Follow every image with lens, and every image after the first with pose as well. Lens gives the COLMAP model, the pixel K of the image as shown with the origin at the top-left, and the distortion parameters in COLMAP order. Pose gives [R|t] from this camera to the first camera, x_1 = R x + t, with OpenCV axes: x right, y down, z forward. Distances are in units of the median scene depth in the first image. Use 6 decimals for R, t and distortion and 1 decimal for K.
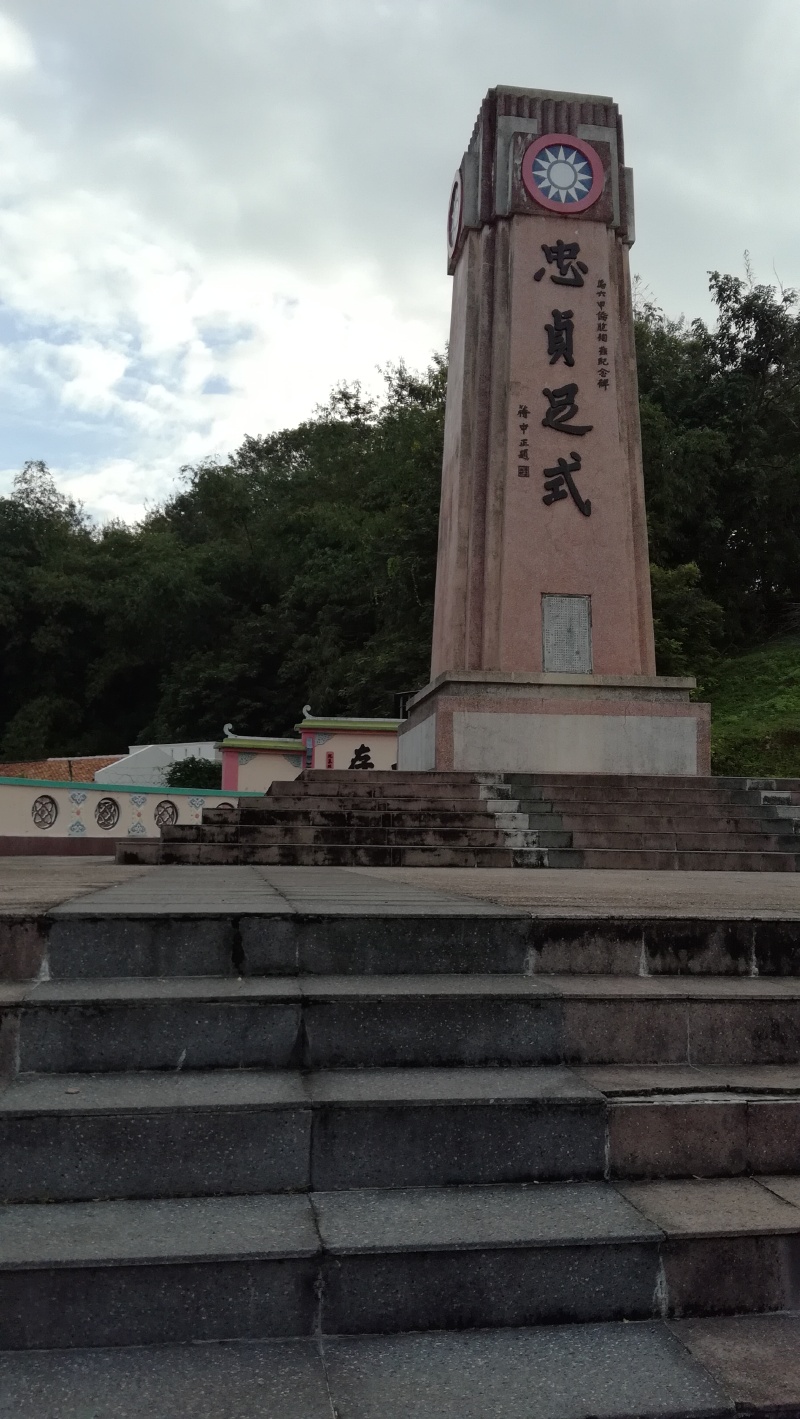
lens RADIAL K [[1149.5, 0, 400.8], [0, 1149.5, 716.2], [0, 0, 1]] dist [0.035363, -0.089913]
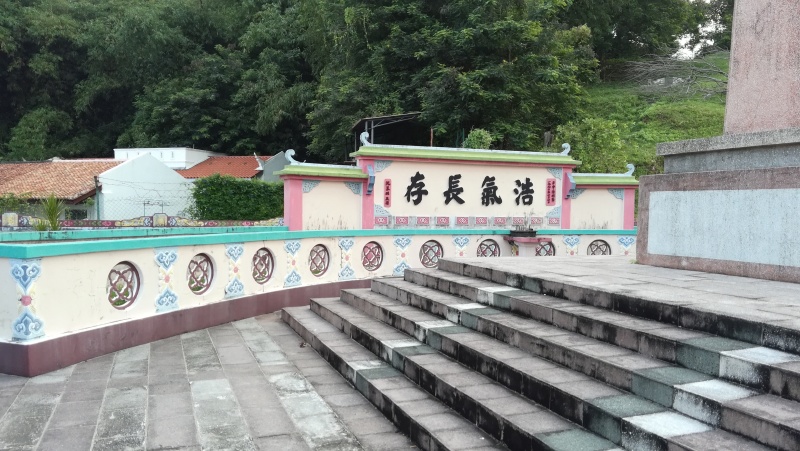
lens RADIAL K [[648.1, 0, 403.9], [0, 648.1, 231.1], [0, 0, 1]] dist [0.035363, -0.089913]
pose [[0.975813, -0.004267, 0.218566, -0.173480], [-0.029919, 0.987795, 0.152859, -0.011502], [-0.216551, -0.155701, 0.963775, 0.444298]]
